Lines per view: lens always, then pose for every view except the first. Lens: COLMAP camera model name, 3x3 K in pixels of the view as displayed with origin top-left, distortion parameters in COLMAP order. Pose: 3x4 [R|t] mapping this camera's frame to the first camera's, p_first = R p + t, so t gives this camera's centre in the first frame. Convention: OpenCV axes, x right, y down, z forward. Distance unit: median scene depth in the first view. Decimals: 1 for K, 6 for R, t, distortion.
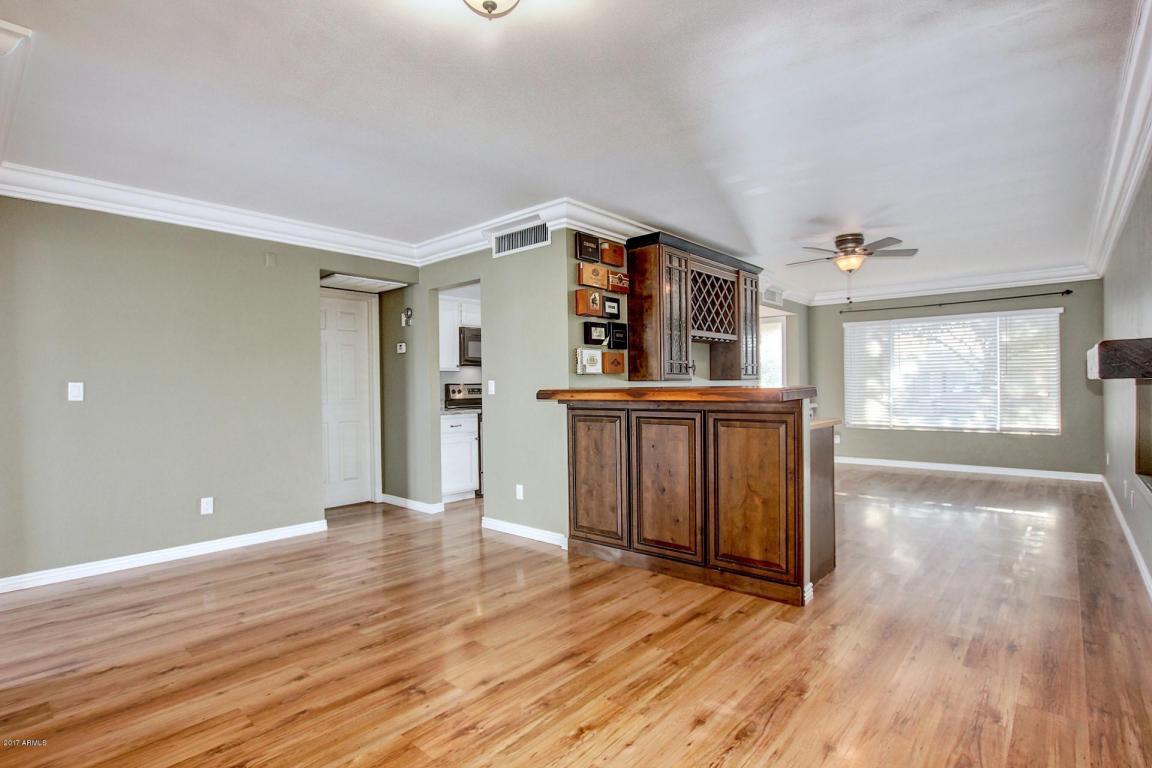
lens RADIAL K [[533.8, 0, 578.8], [0, 533.8, 392.4], [0, 0, 1]] dist [-0.035021, 0.004665]
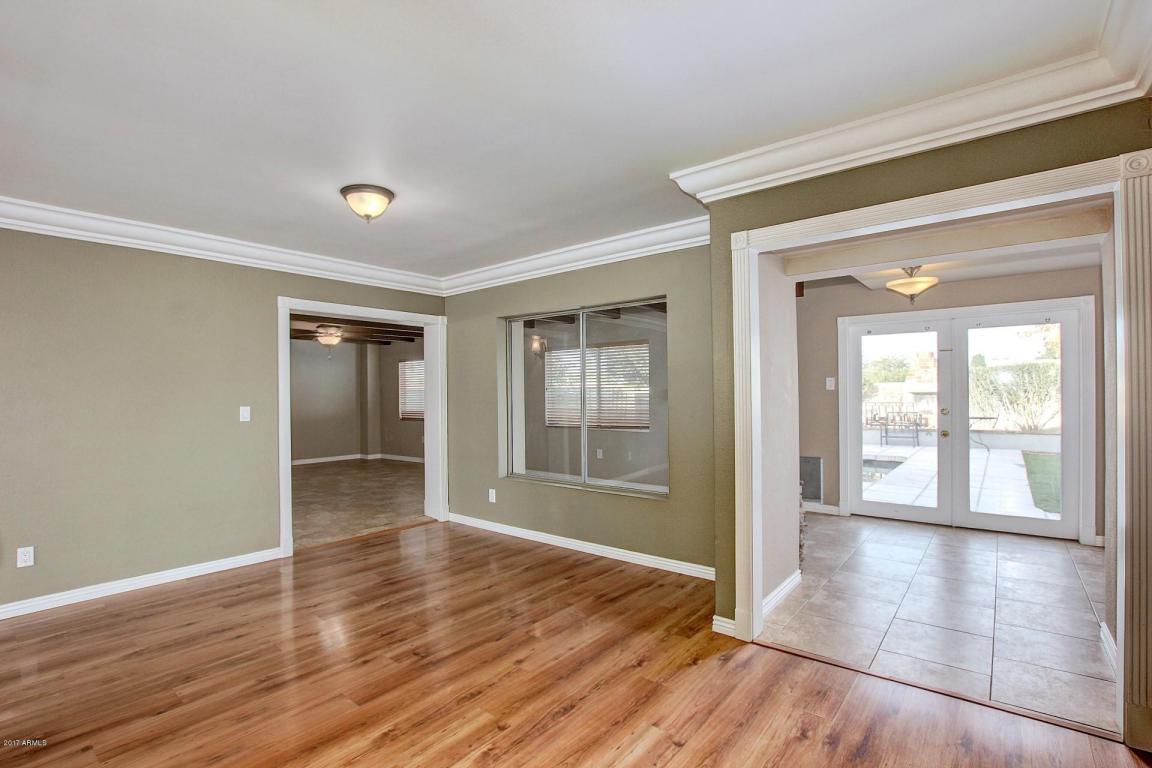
lens RADIAL K [[533.8, 0, 578.8], [0, 533.8, 392.4], [0, 0, 1]] dist [-0.035021, 0.004665]
pose [[-0.999539, 0.024279, -0.018232, -0.643976], [0.024145, 0.999680, 0.007535, -0.072806], [0.018409, 0.007092, -0.999805, 2.149401]]
